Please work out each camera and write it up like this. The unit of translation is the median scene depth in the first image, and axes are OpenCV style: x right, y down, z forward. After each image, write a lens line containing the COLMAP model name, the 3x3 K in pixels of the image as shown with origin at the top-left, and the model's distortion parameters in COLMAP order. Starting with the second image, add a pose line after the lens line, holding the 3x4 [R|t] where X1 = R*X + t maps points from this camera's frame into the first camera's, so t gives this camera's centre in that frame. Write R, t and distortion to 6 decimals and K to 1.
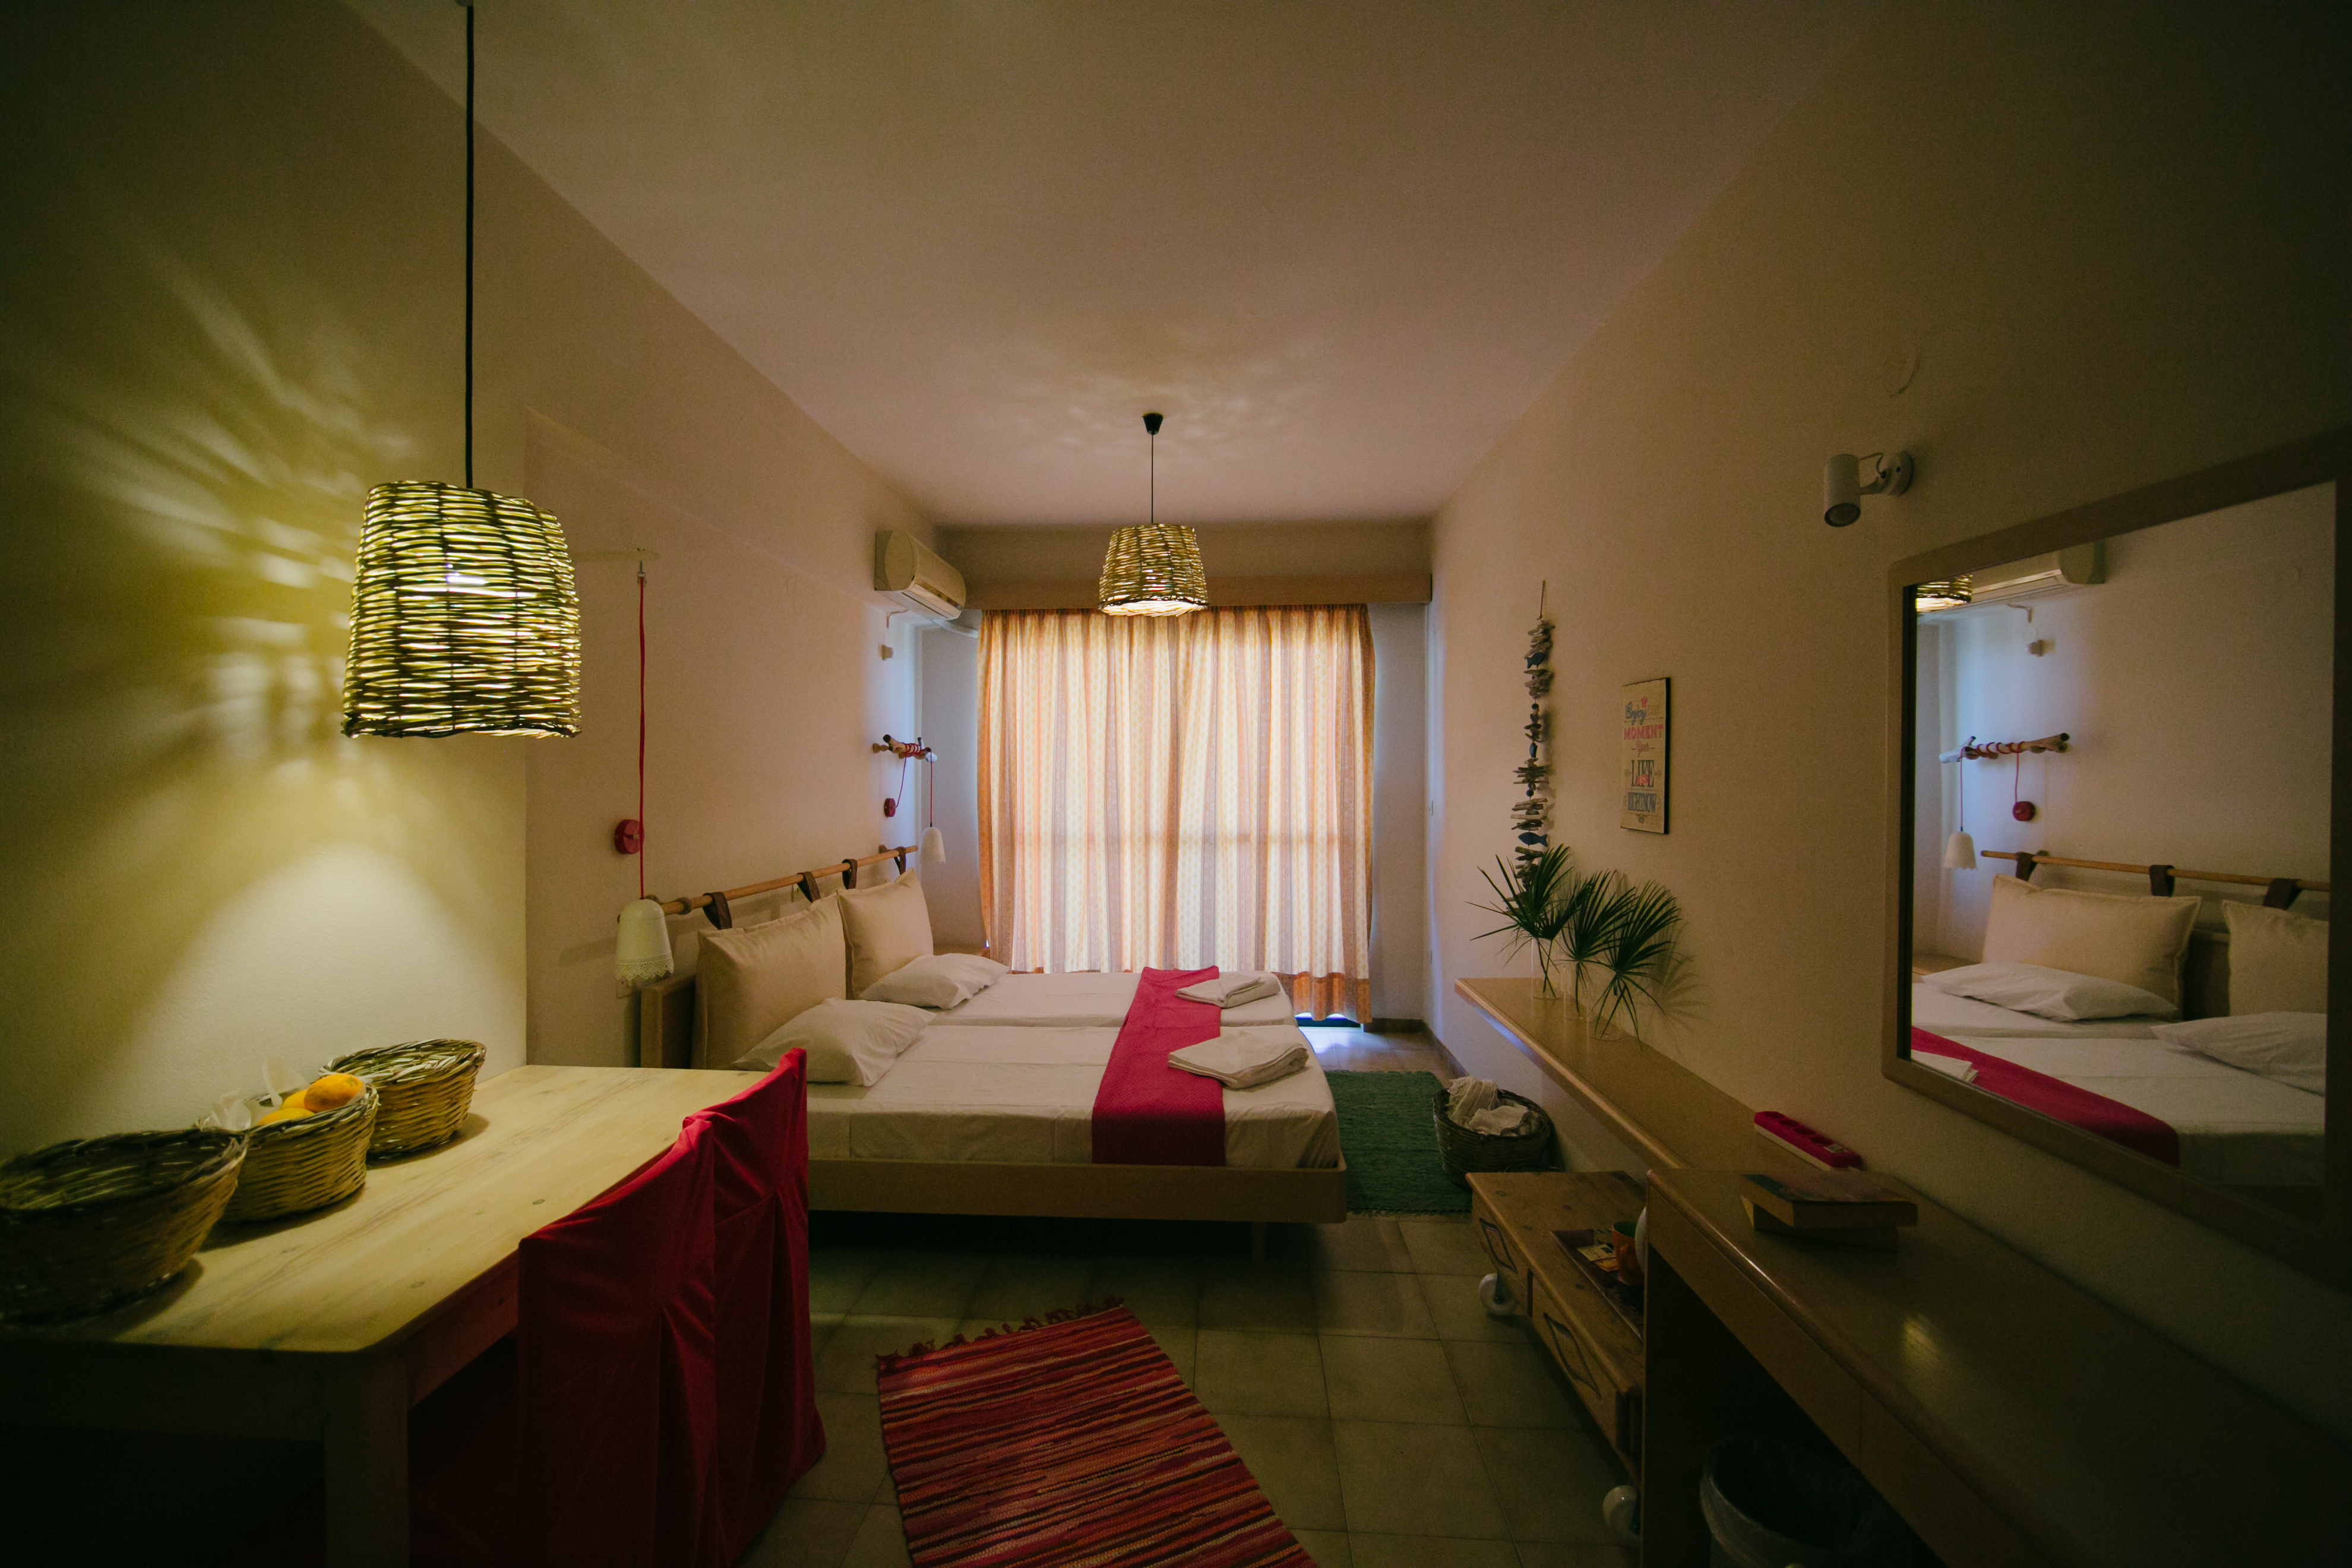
lens RADIAL K [[945.9, 0, 1167.7], [0, 945.9, 780.5], [0, 0, 1]] dist [0.027562, 0.000739]
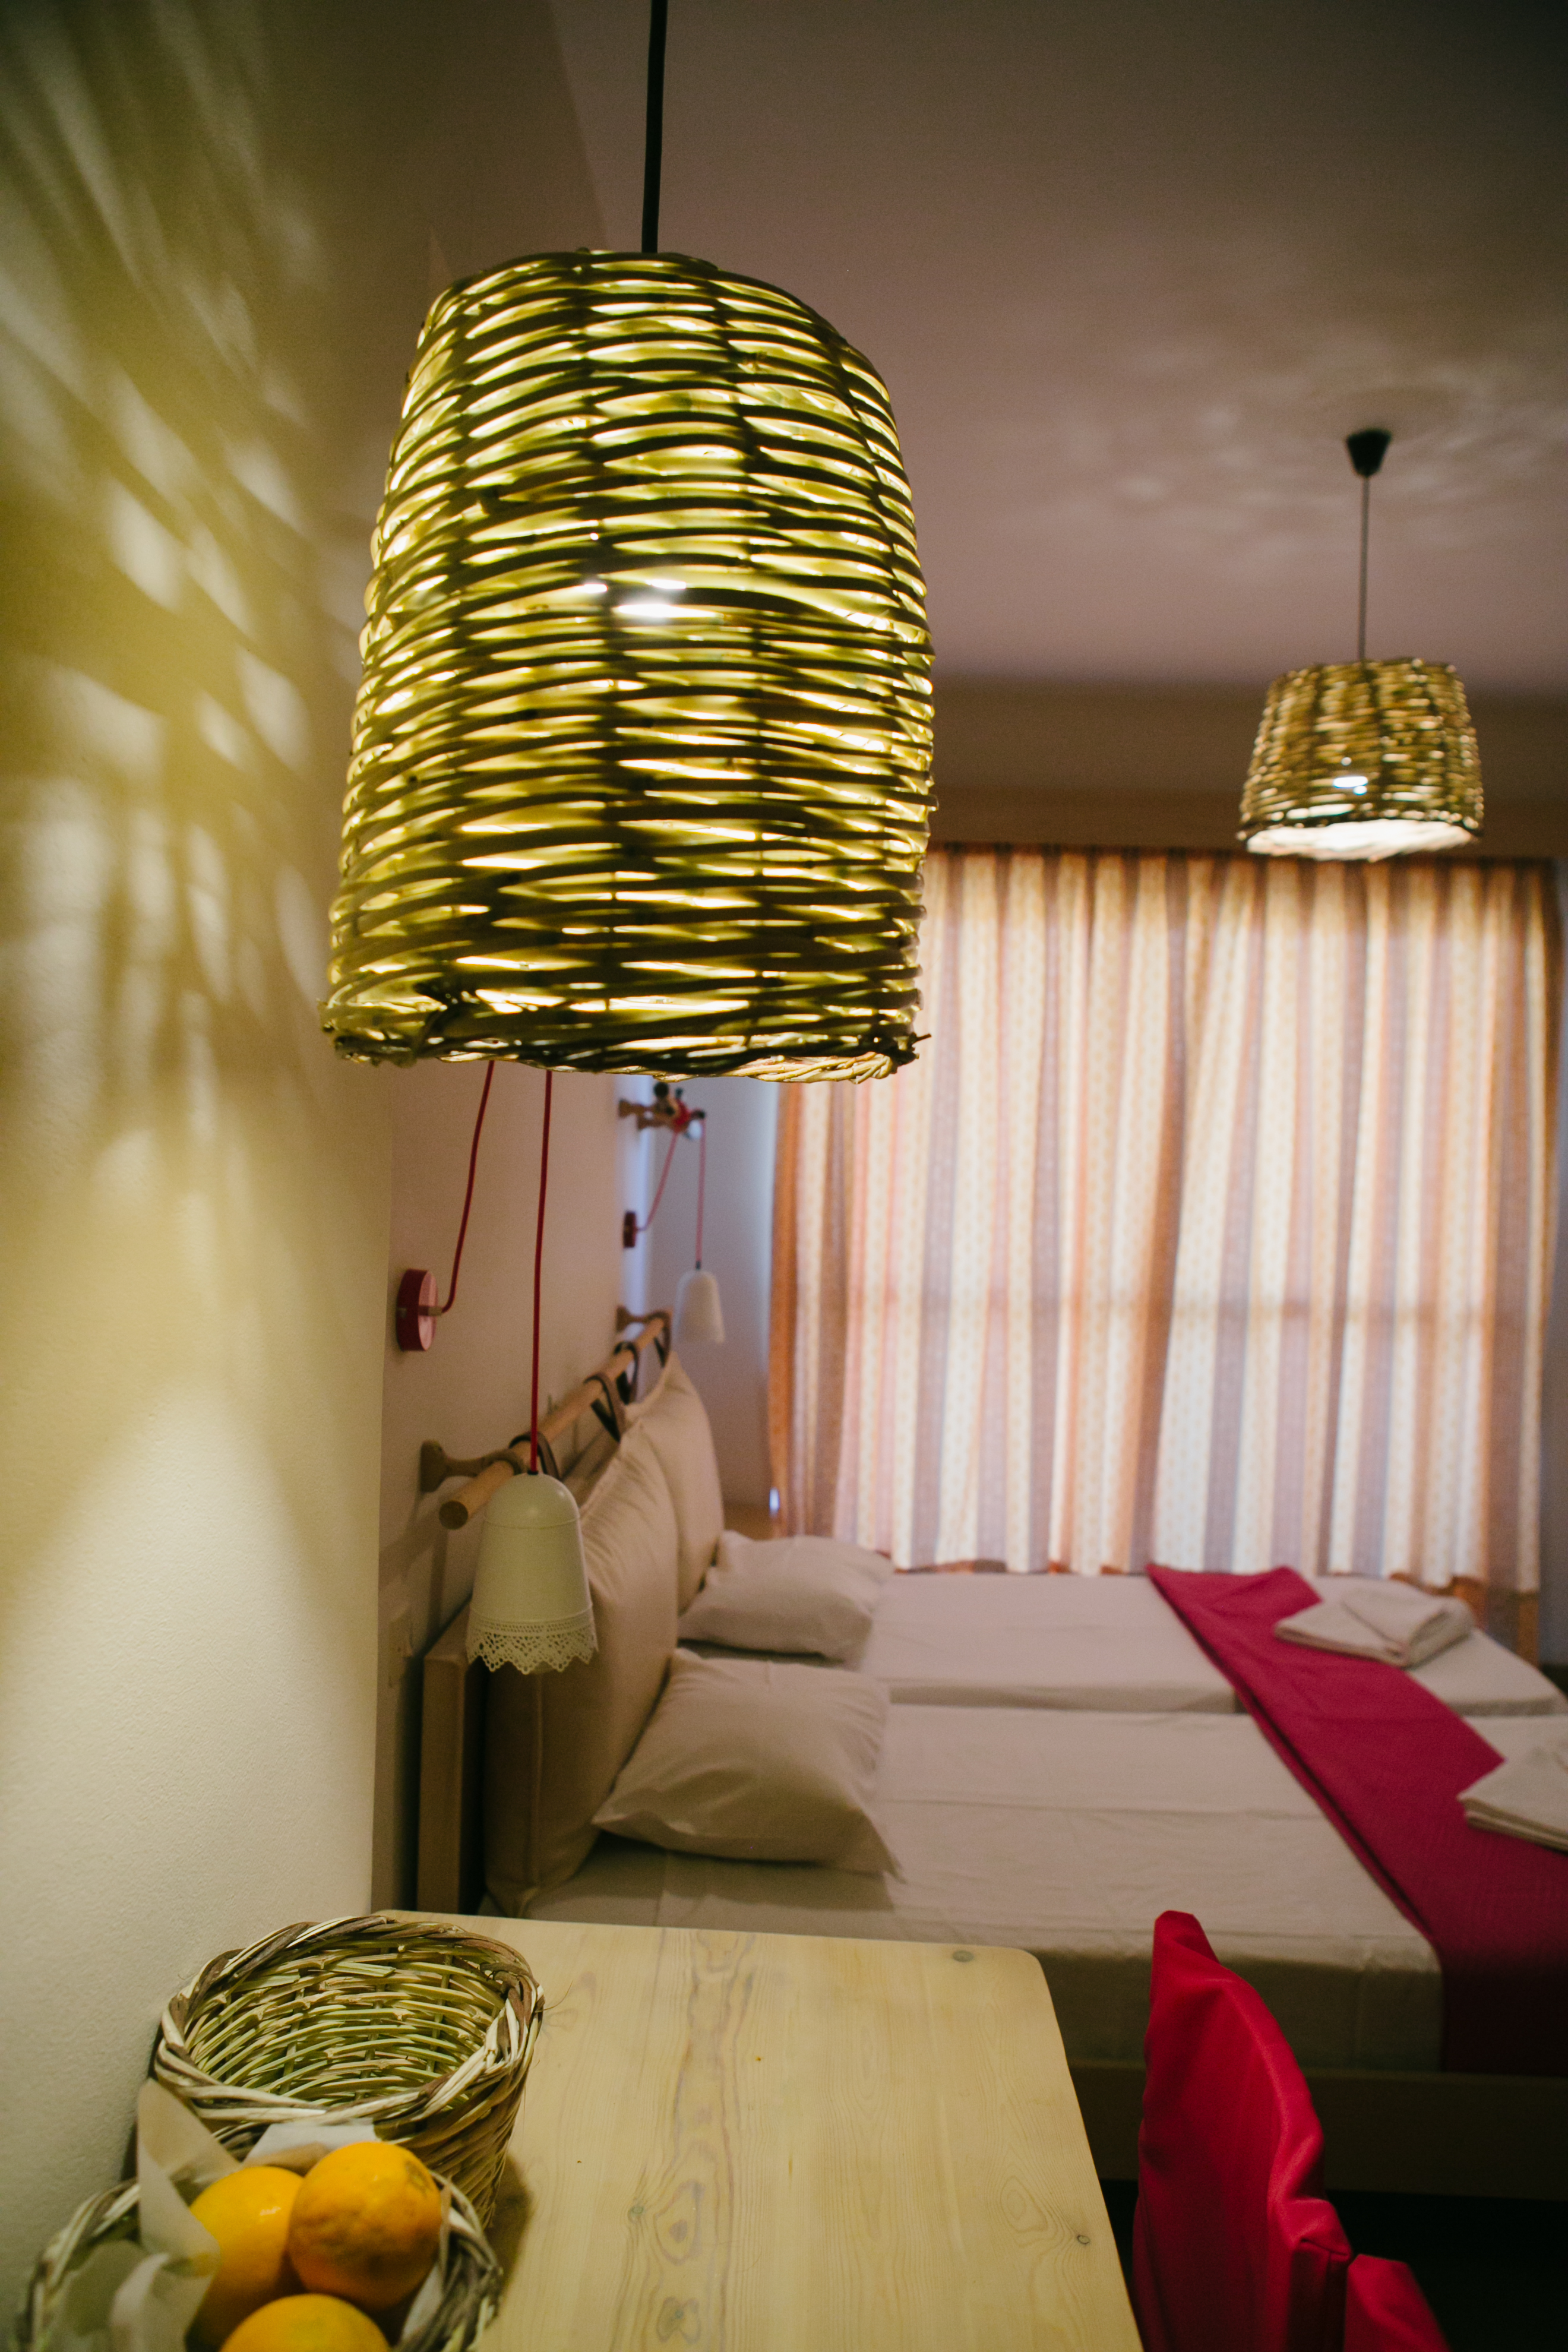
lens RADIAL K [[1605.9, 0, 784.7], [0, 1605.9, 1184.1], [0, 0, 1]] dist [-0.056770, 0.006988]
pose [[0.999064, 0.032126, 0.028966, -0.745347], [-0.032376, 0.999442, 0.008193, -0.015384], [-0.028686, -0.009123, 0.999547, 0.494801]]
